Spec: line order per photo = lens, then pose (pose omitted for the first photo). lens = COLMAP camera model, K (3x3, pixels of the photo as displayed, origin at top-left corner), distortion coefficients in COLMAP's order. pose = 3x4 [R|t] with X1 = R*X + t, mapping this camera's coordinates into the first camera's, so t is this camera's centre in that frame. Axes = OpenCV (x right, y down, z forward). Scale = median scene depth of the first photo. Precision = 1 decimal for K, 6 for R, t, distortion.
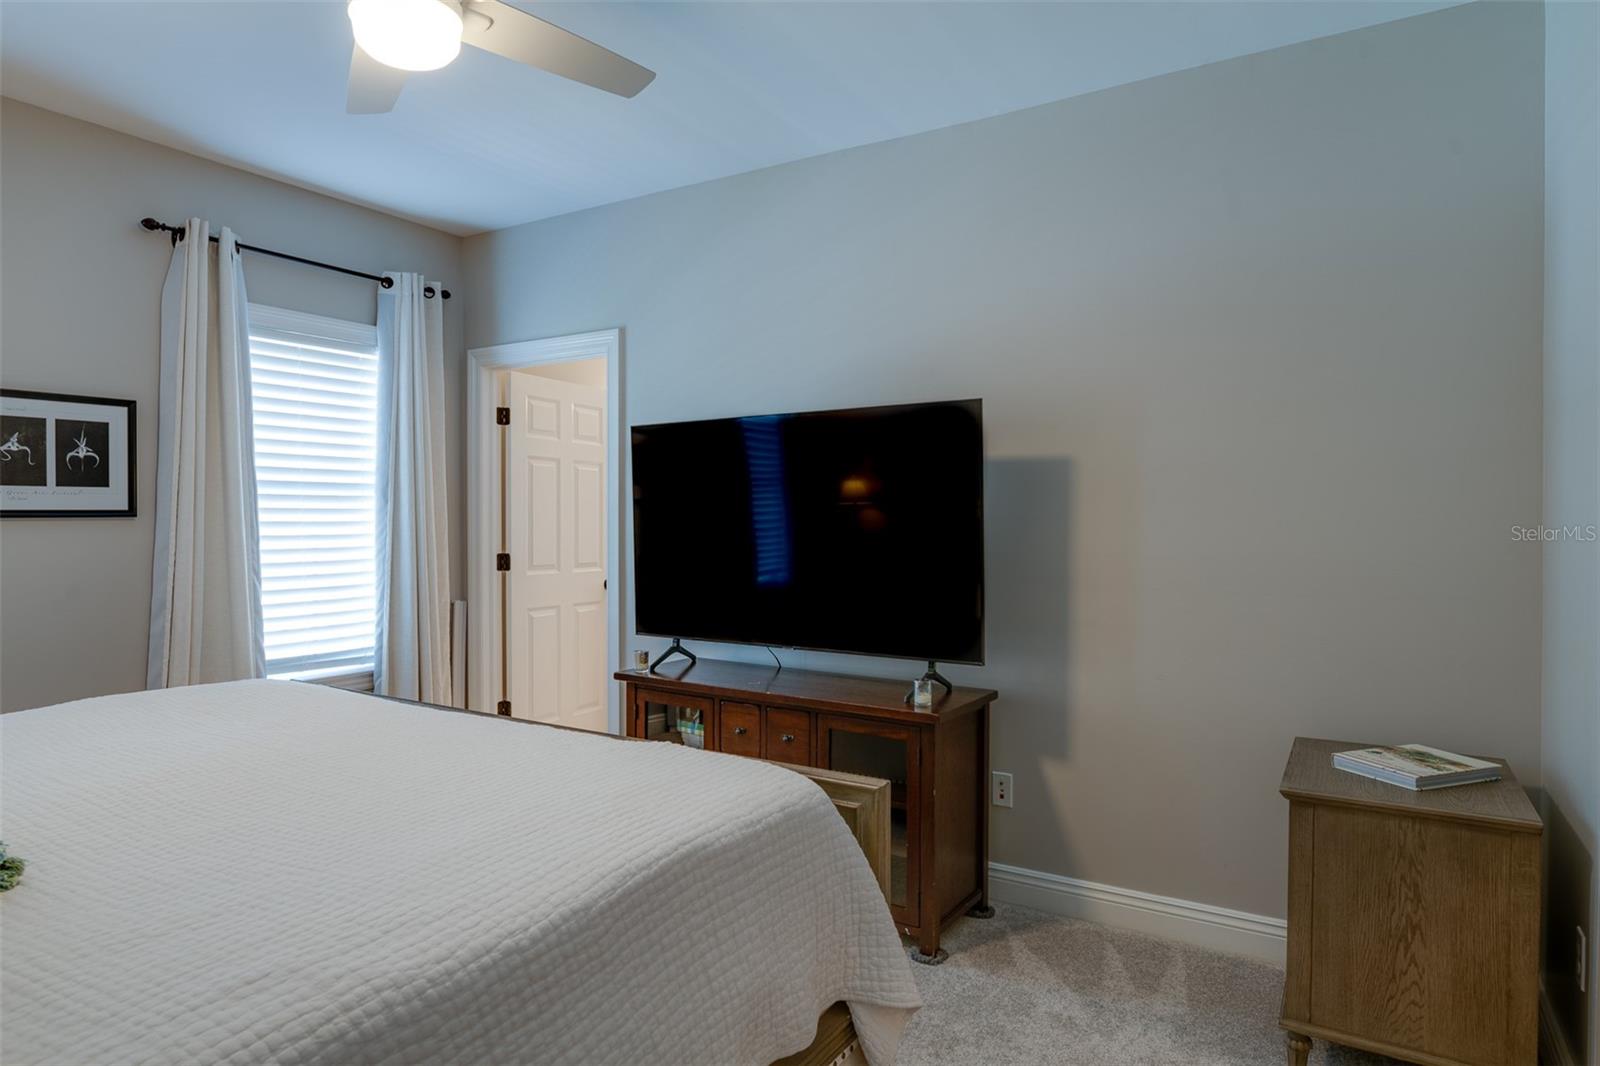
lens RADIAL K [[917.2, 0, 800.0], [0, 917.2, 533.0], [0, 0, 1]] dist [-0.014289, 0.000111]
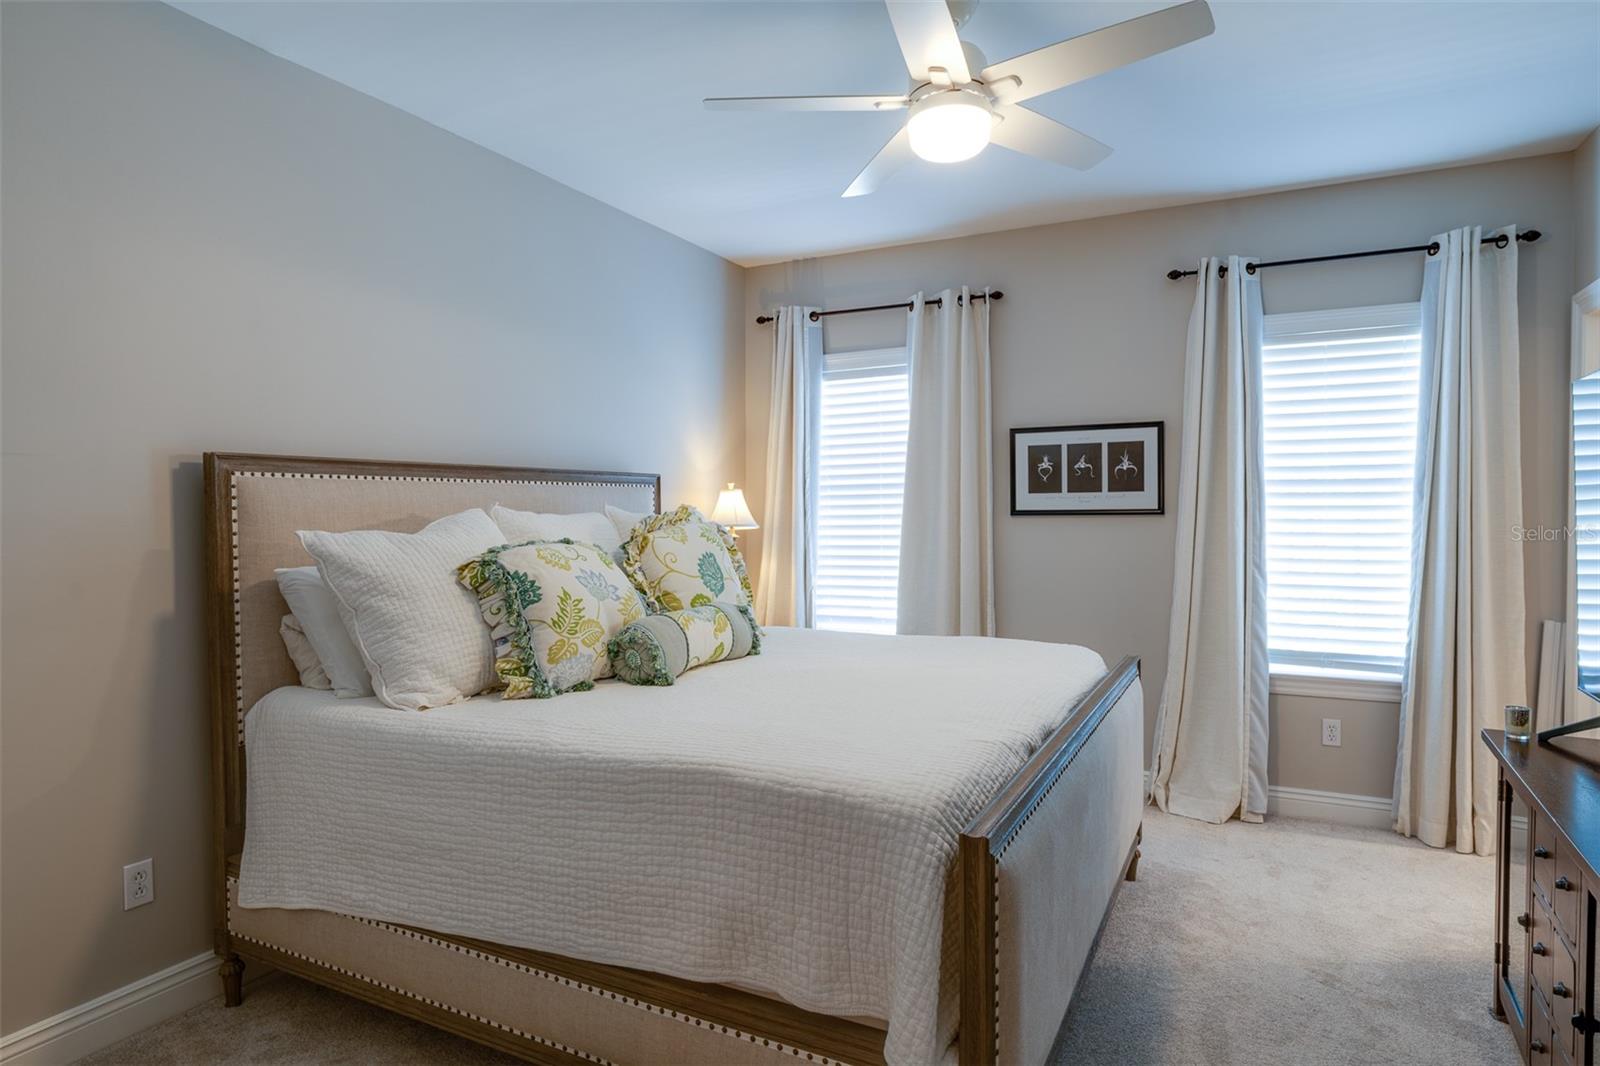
lens RADIAL K [[917.2, 0, 800.0], [0, 917.2, 533.0], [0, 0, 1]] dist [-0.014289, 0.000111]
pose [[0.078720, 0.020255, -0.996691, 0.480239], [-0.015211, 0.999702, 0.019115, -0.008695], [0.996781, 0.013656, 0.079005, 0.407283]]
